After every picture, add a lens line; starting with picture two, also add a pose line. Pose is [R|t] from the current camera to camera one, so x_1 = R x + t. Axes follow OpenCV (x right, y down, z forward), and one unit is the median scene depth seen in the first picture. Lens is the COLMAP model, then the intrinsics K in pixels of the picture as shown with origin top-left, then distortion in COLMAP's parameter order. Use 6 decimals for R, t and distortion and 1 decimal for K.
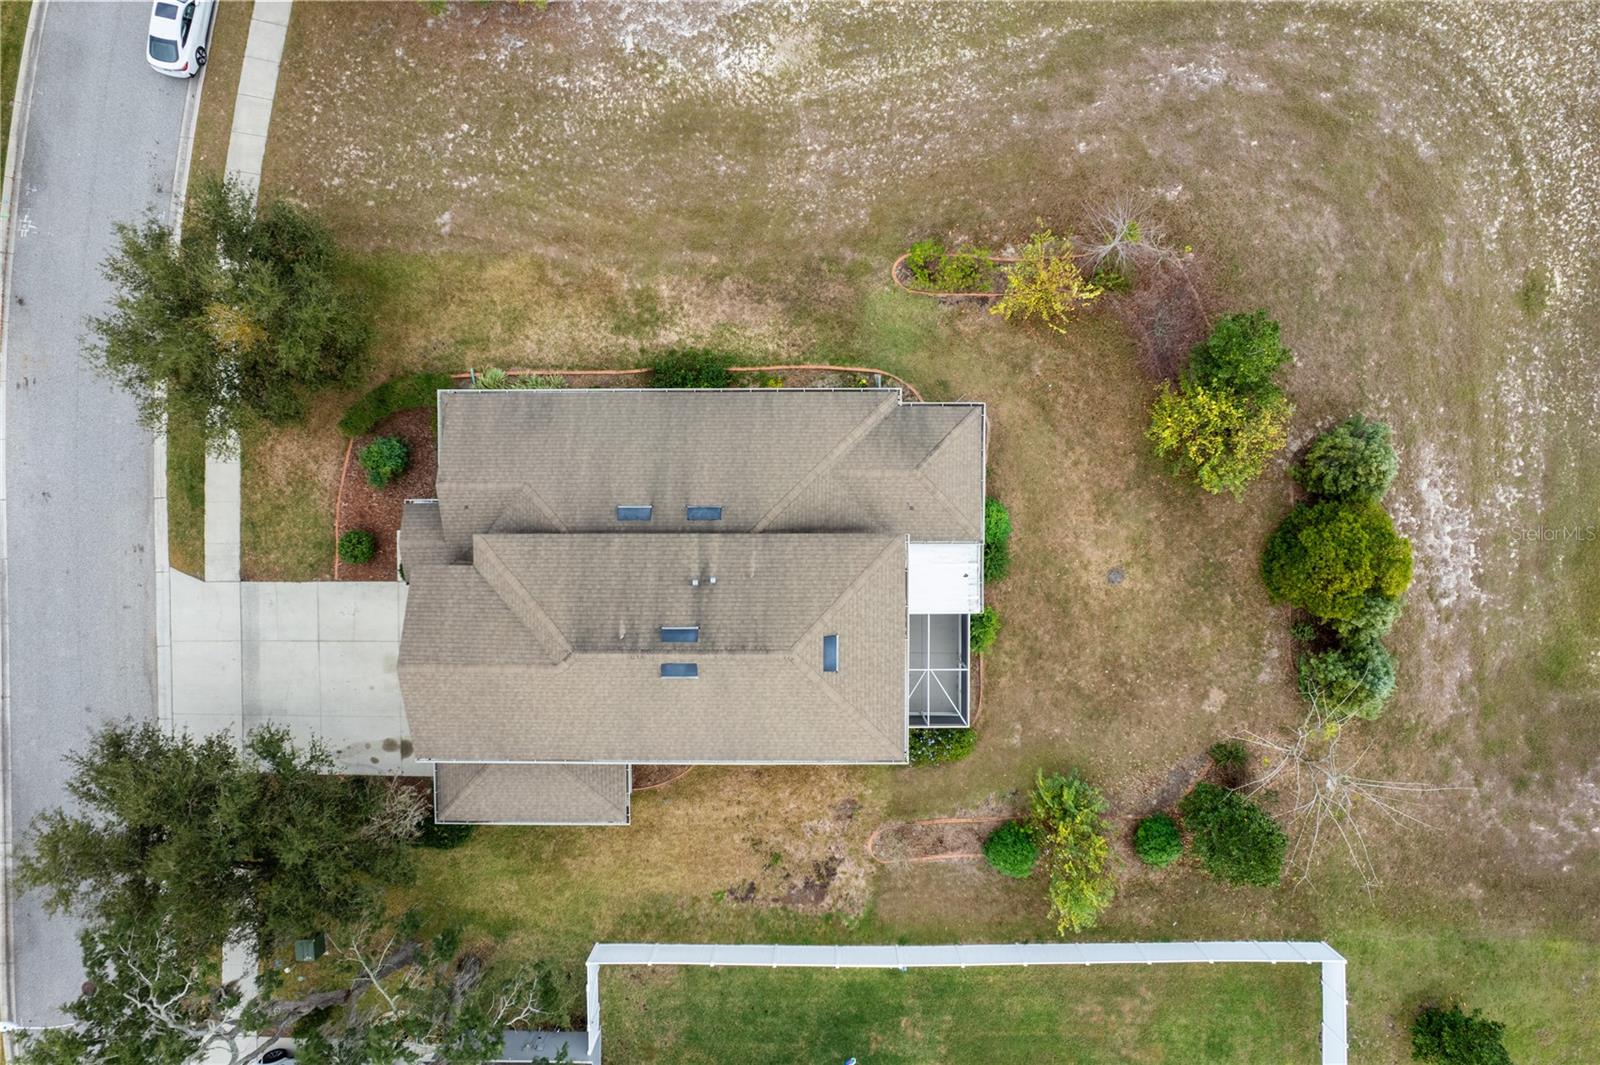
lens RADIAL K [[1025.8, 0, 804.1], [0, 1025.8, 528.6], [0, 0, 1]] dist [-0.077331, 0.073501]
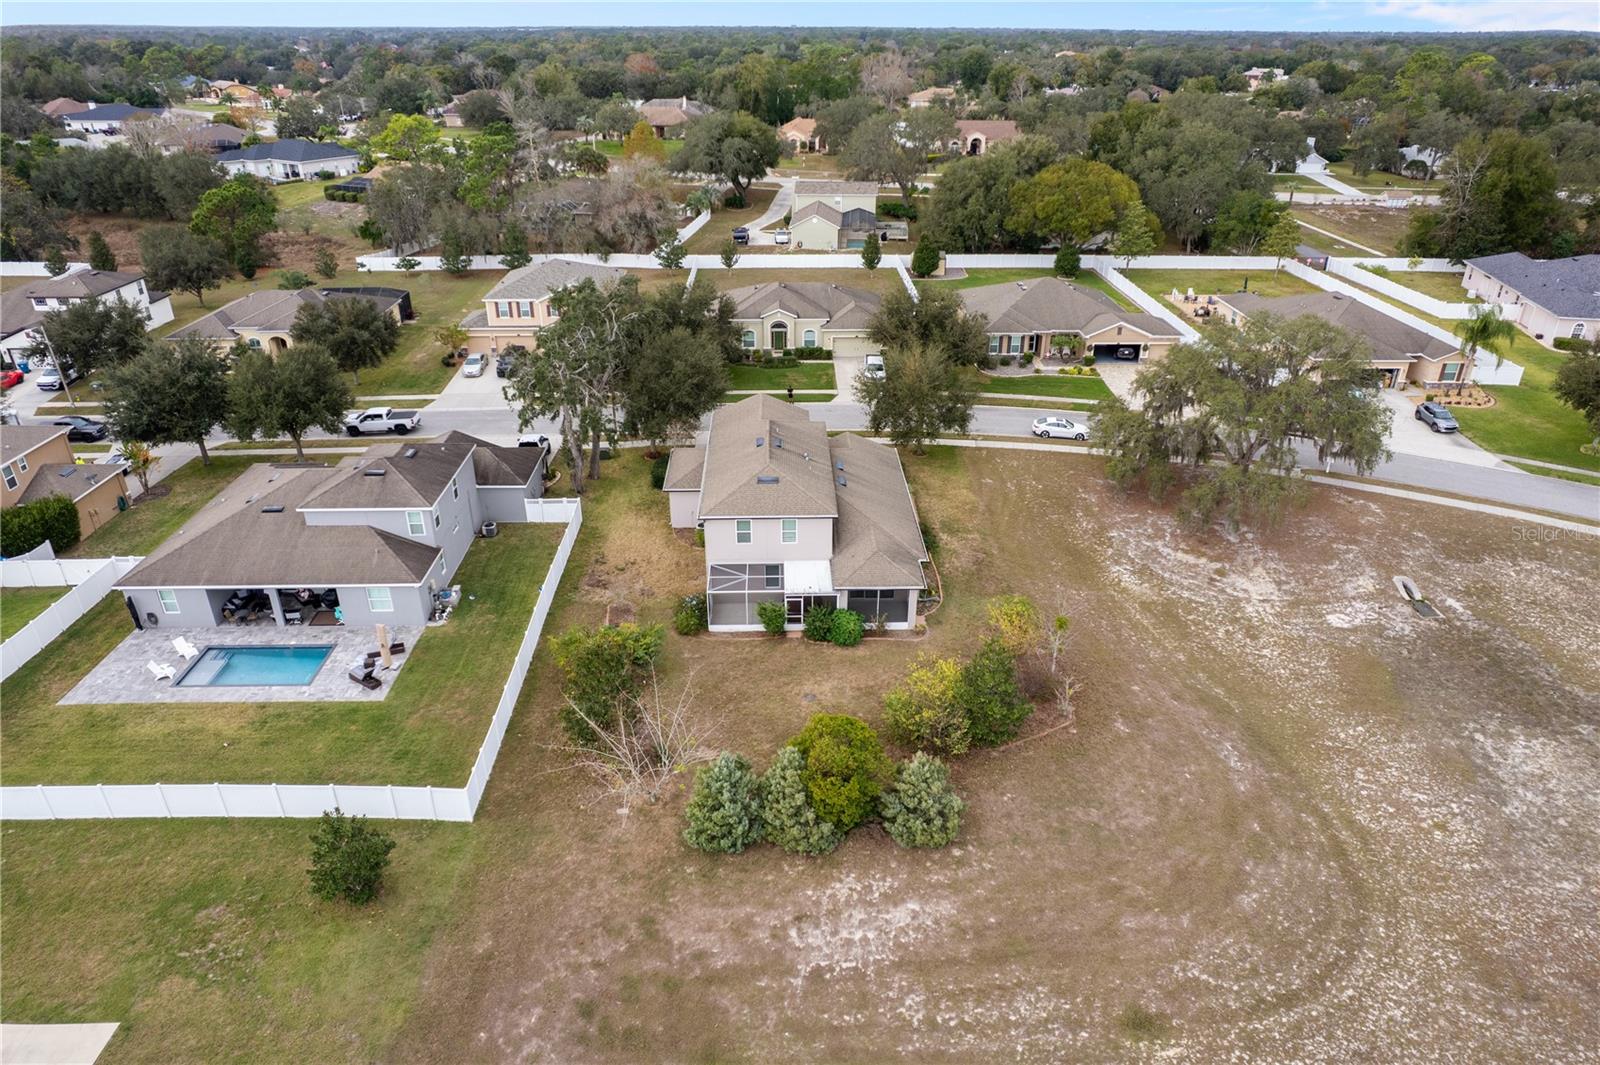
lens RADIAL K [[1016.6, 0, 806.9], [0, 1016.6, 537.5], [0, 0, 1]] dist [-0.074991, 0.074377]
pose [[0.031369, 0.463390, -0.885599, 1.304981], [-0.999184, -0.008013, -0.039585, 0.100503], [-0.025440, 0.886118, 0.462760, 0.229565]]
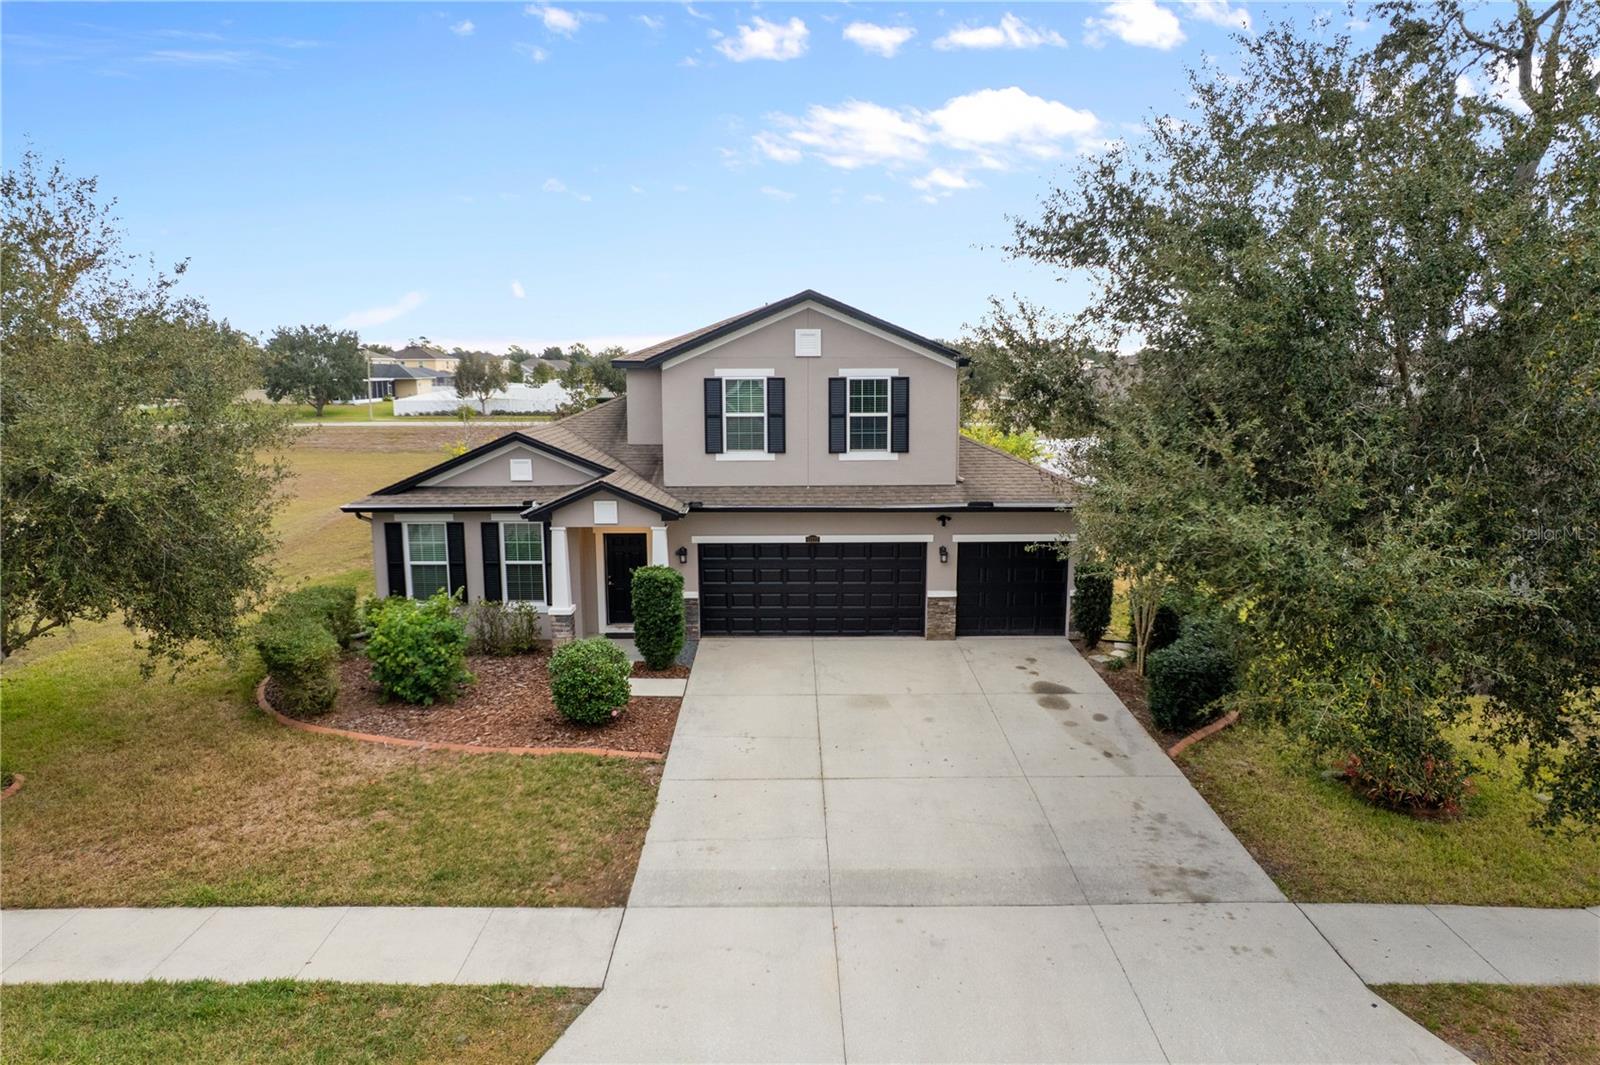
lens RADIAL K [[1025.8, 0, 804.1], [0, 1025.8, 528.6], [0, 0, 1]] dist [-0.077331, 0.073501]
pose [[-0.003386, -0.149057, 0.988823, -0.825726], [0.999759, -0.021944, 0.000116, 0.105570], [0.021681, 0.988585, 0.149095, 0.845981]]
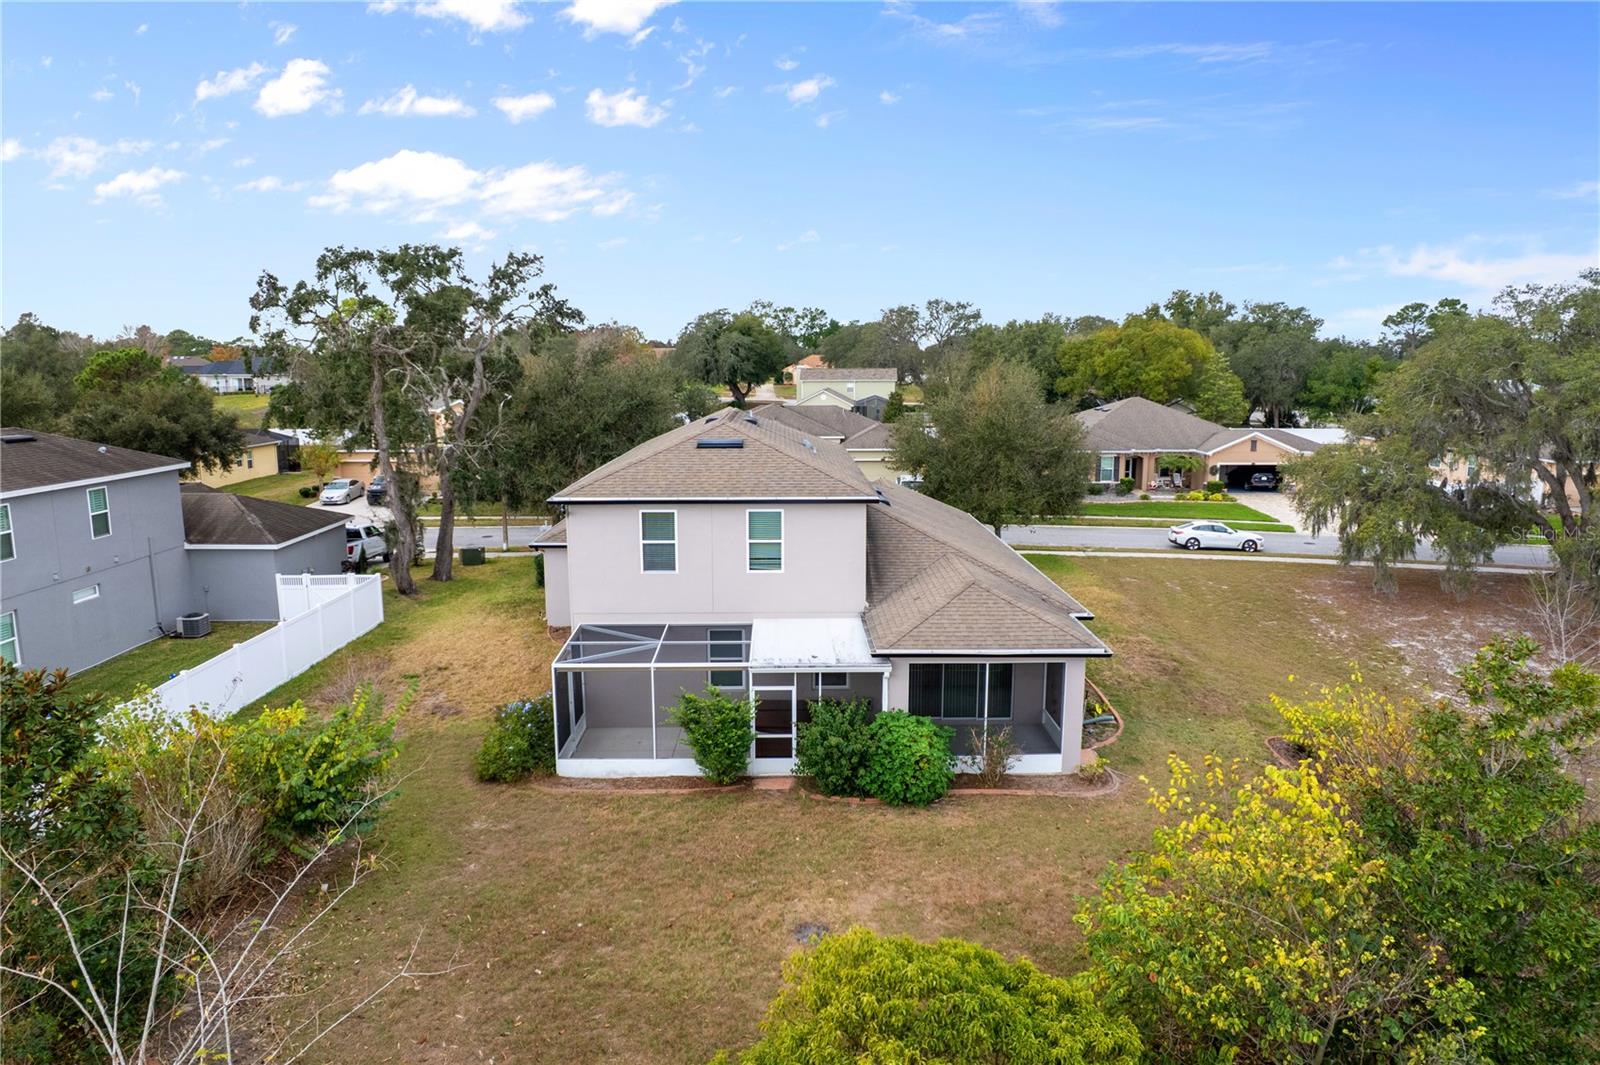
lens RADIAL K [[1014.4, 0, 805.5], [0, 1014.4, 526.6], [0, 0, 1]] dist [-0.001416, -0.109765]
pose [[0.021133, 0.167015, -0.985728, 0.658268], [-0.999556, -0.017196, -0.024343, 0.060983], [-0.021016, 0.985804, 0.166577, 0.754828]]
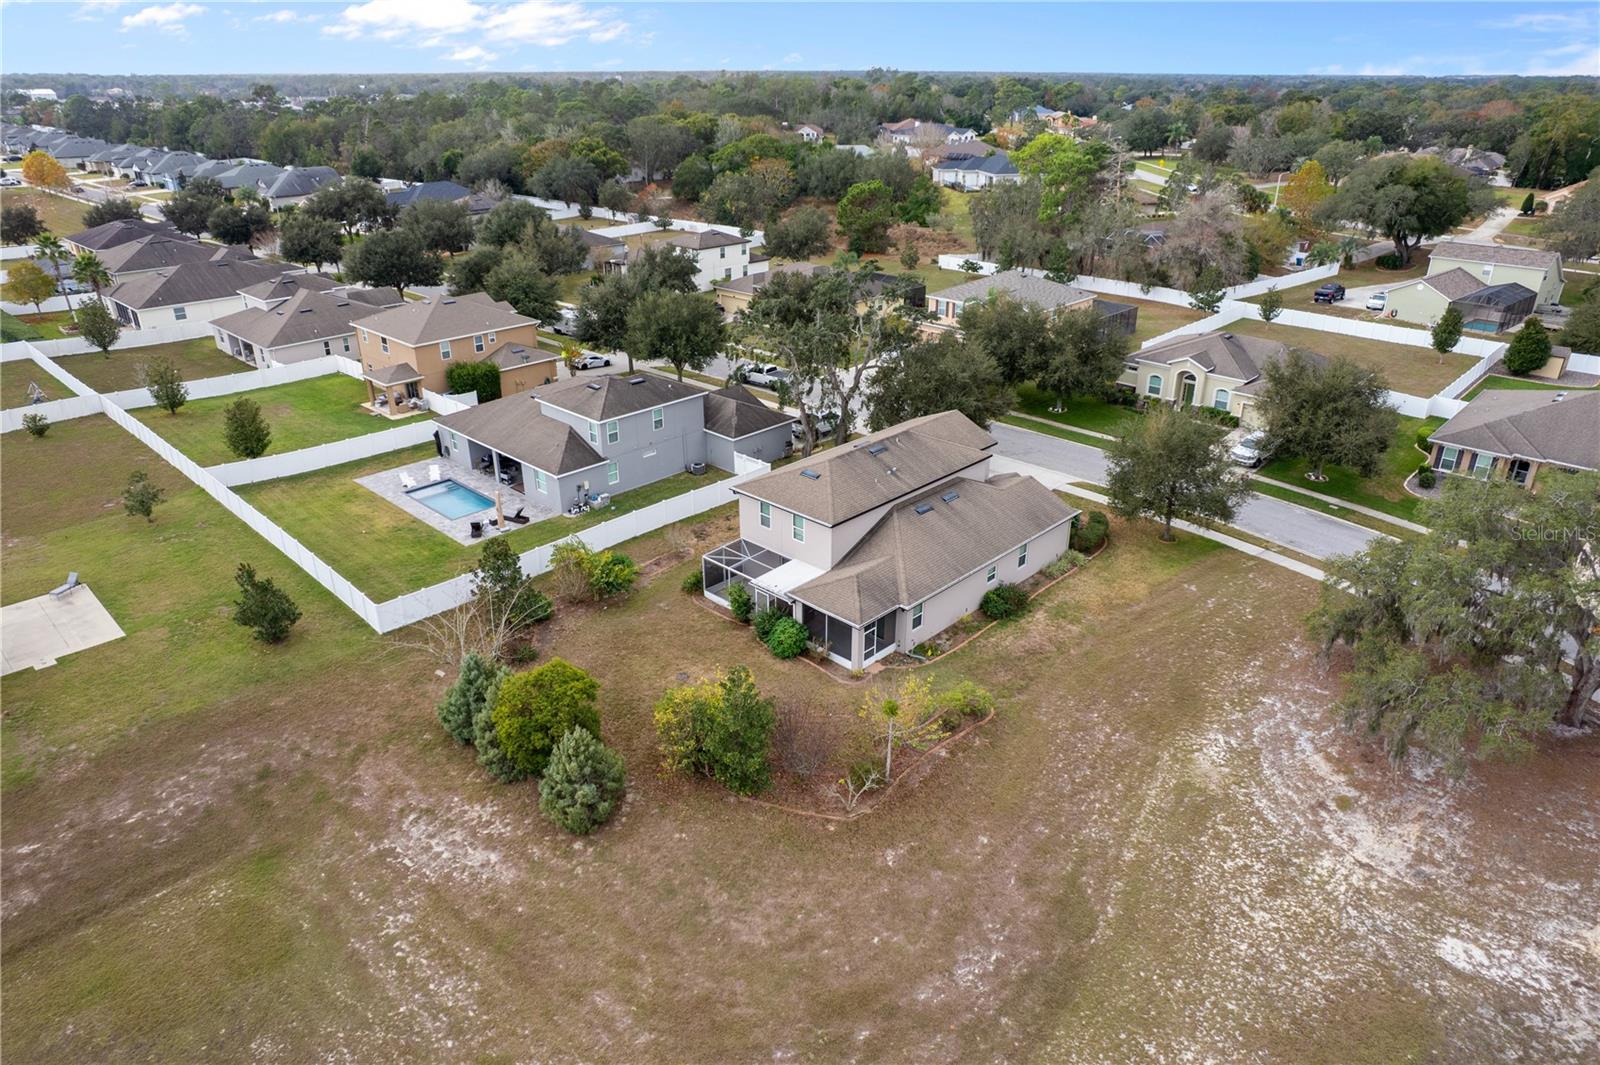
lens RADIAL K [[1025.8, 0, 804.1], [0, 1025.8, 528.6], [0, 0, 1]] dist [-0.077331, 0.073501]
pose [[-0.691334, 0.305969, -0.654554, 0.945709], [-0.722455, -0.306293, 0.619874, -0.764525], [-0.010823, 0.901425, 0.432799, 0.284057]]
